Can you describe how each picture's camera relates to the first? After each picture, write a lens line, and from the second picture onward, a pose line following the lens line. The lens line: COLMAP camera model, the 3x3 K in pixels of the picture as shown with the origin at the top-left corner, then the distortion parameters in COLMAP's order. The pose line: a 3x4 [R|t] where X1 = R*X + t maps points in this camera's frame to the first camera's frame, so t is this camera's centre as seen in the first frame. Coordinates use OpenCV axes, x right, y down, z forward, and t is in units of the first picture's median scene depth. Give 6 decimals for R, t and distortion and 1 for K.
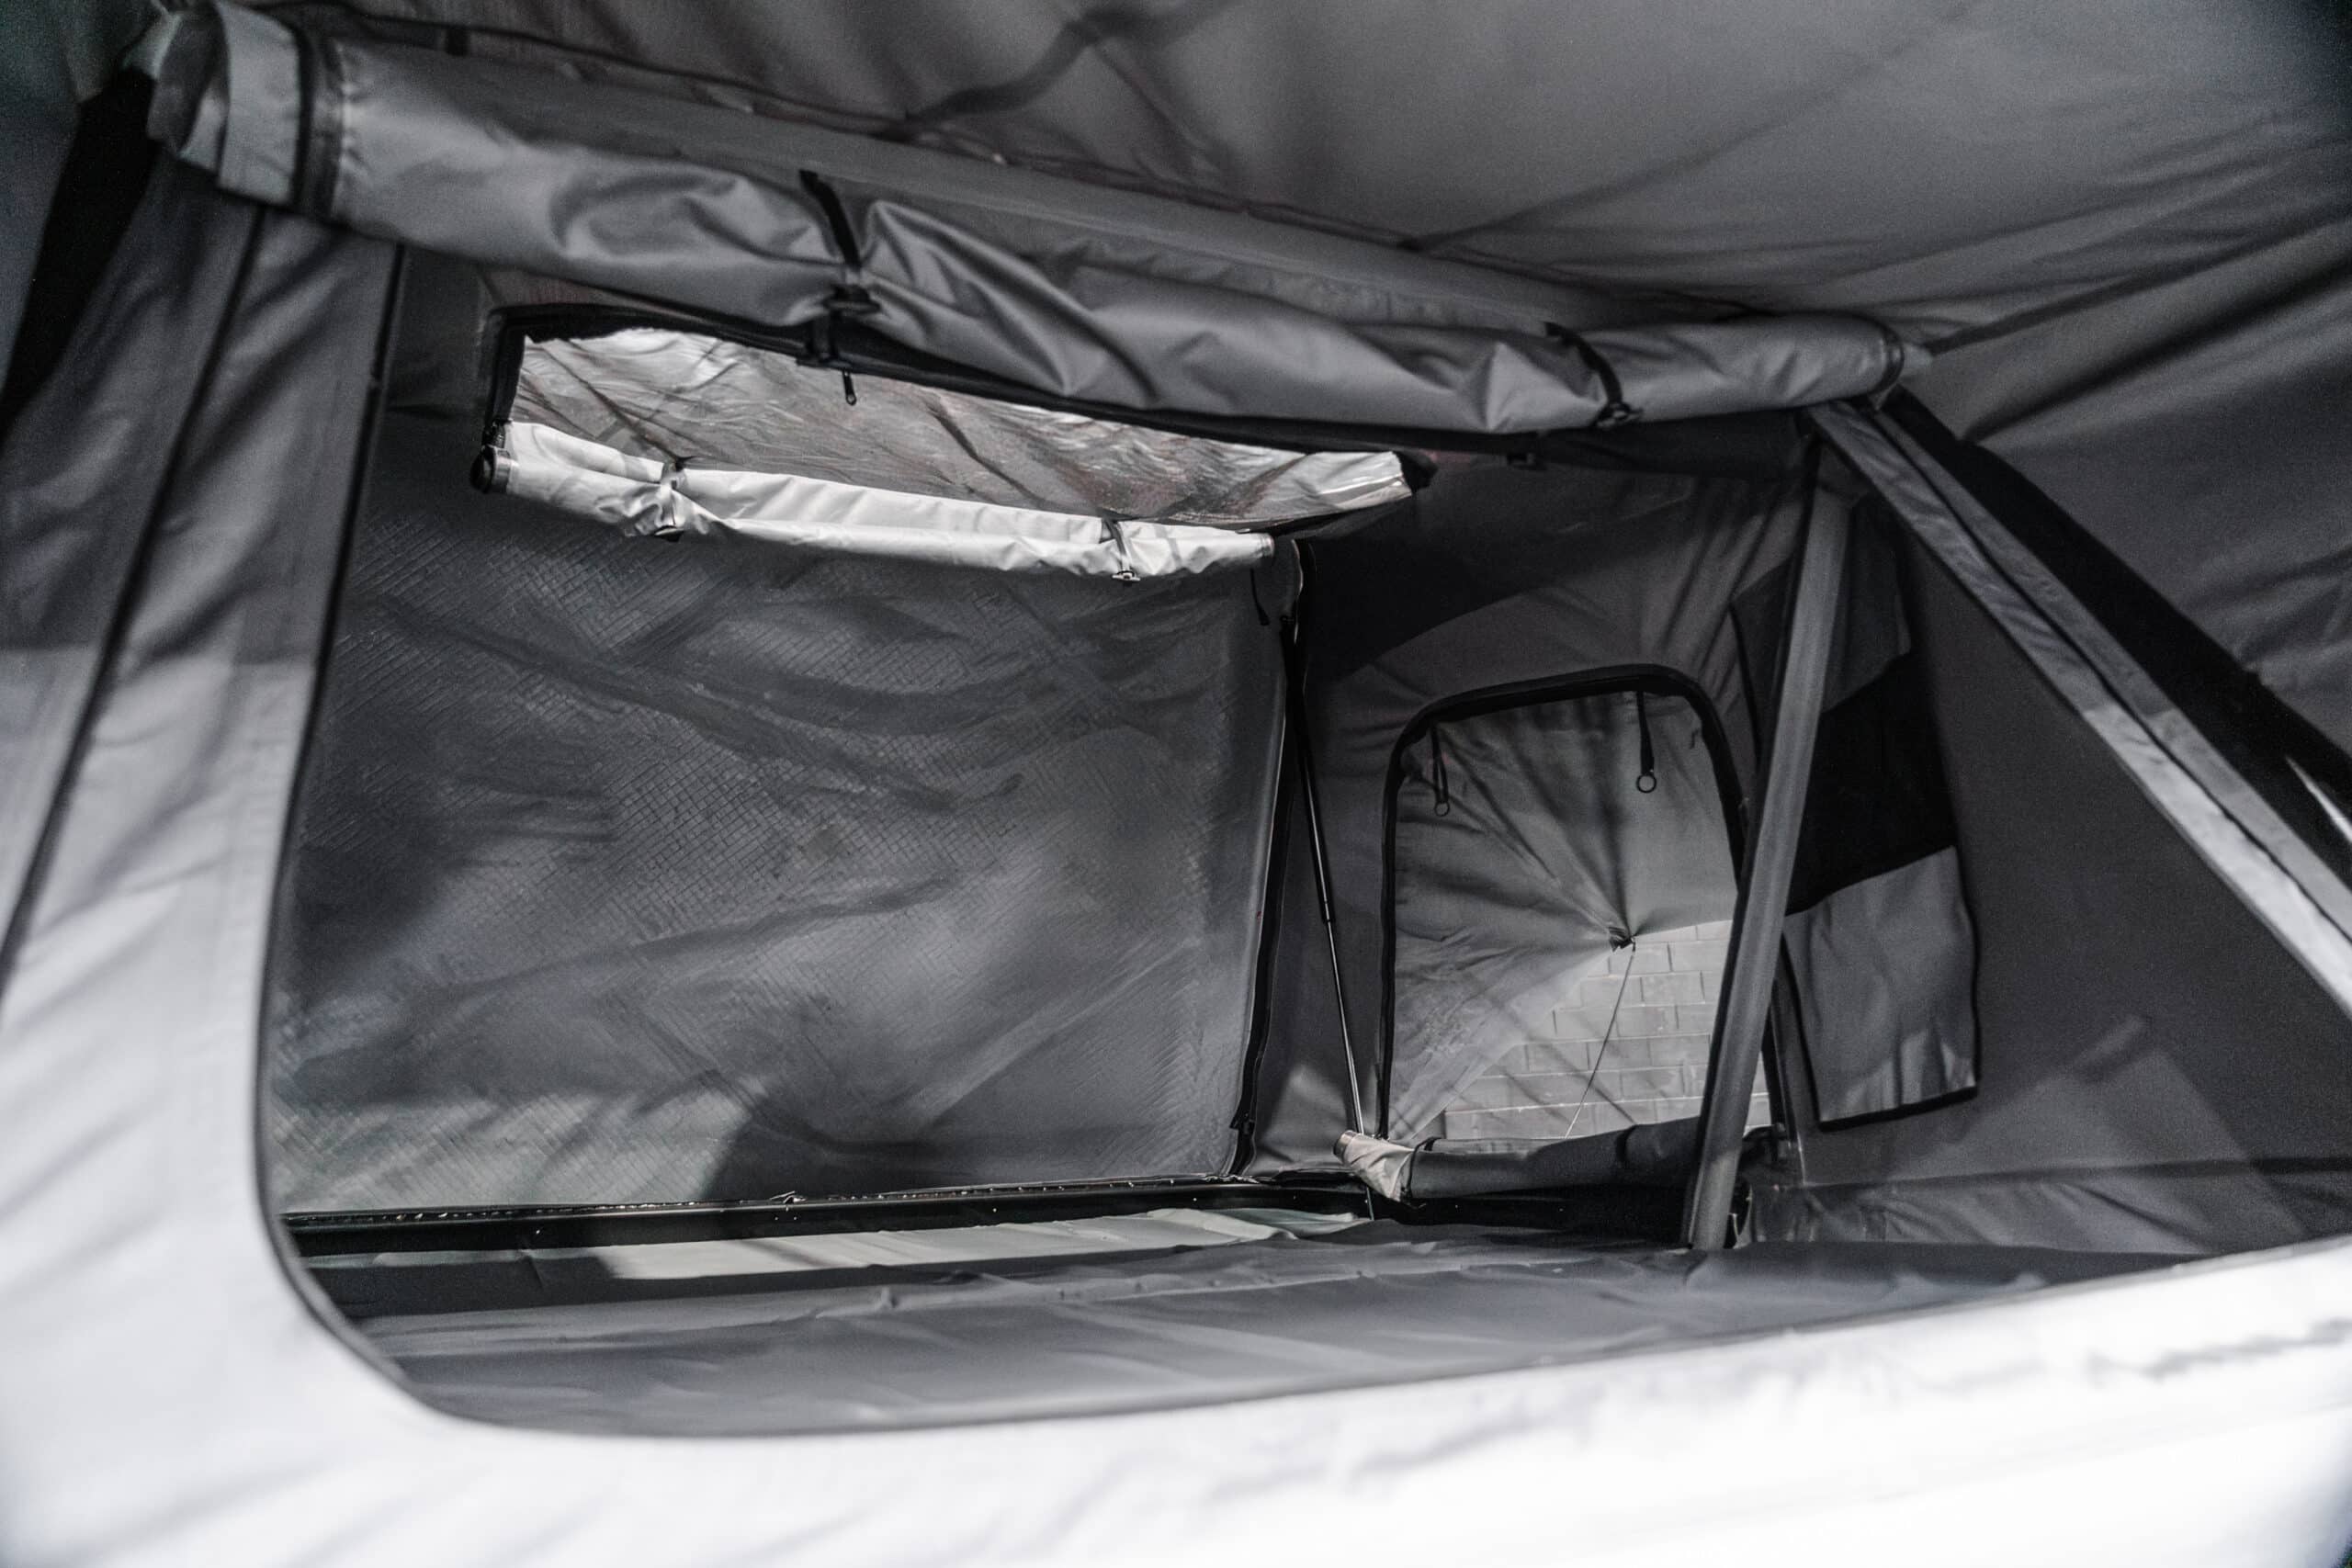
lens RADIAL K [[1630.1, 0, 1181.1], [0, 1630.1, 780.3], [0, 0, 1]] dist [-0.004735, -0.005265]
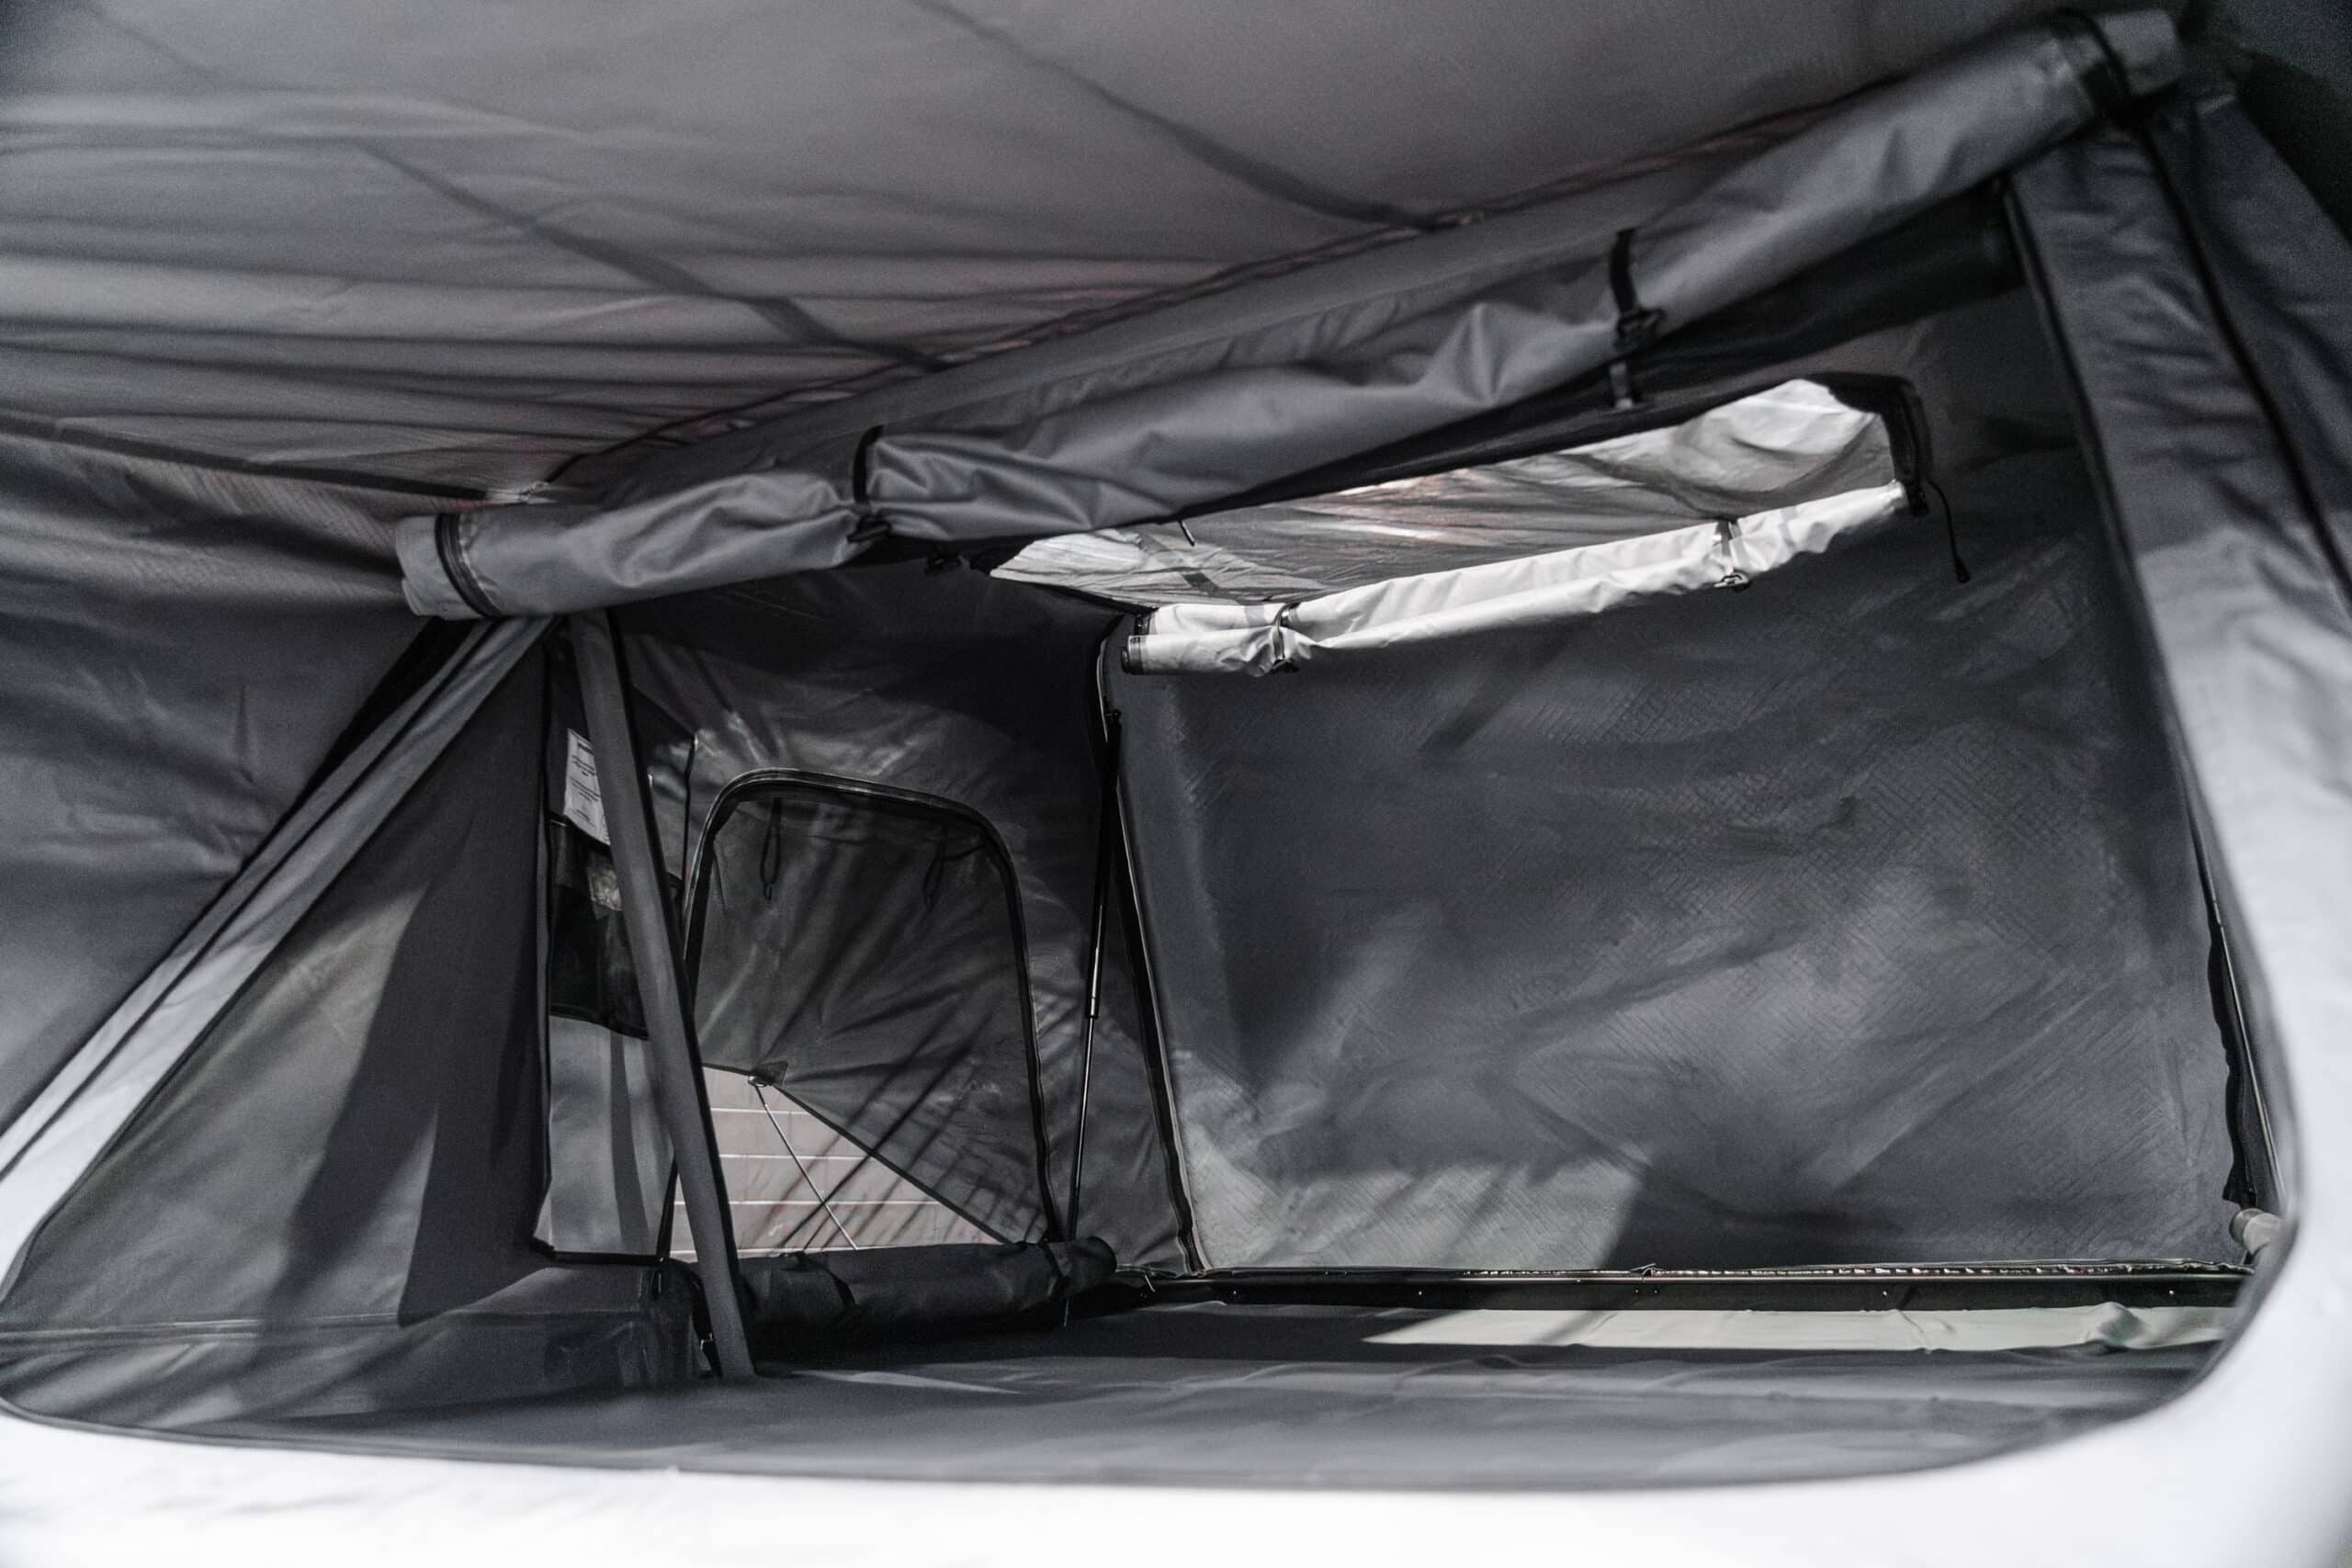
lens RADIAL K [[1630.1, 0, 1186.4], [0, 1630.1, 786.8], [0, 0, 1]] dist [-0.004735, -0.005265]
pose [[0.658180, -0.176134, -0.731967, 0.356183], [0.157077, 0.982978, -0.095293, 0.020735], [0.736292, -0.052255, 0.674643, 0.153627]]
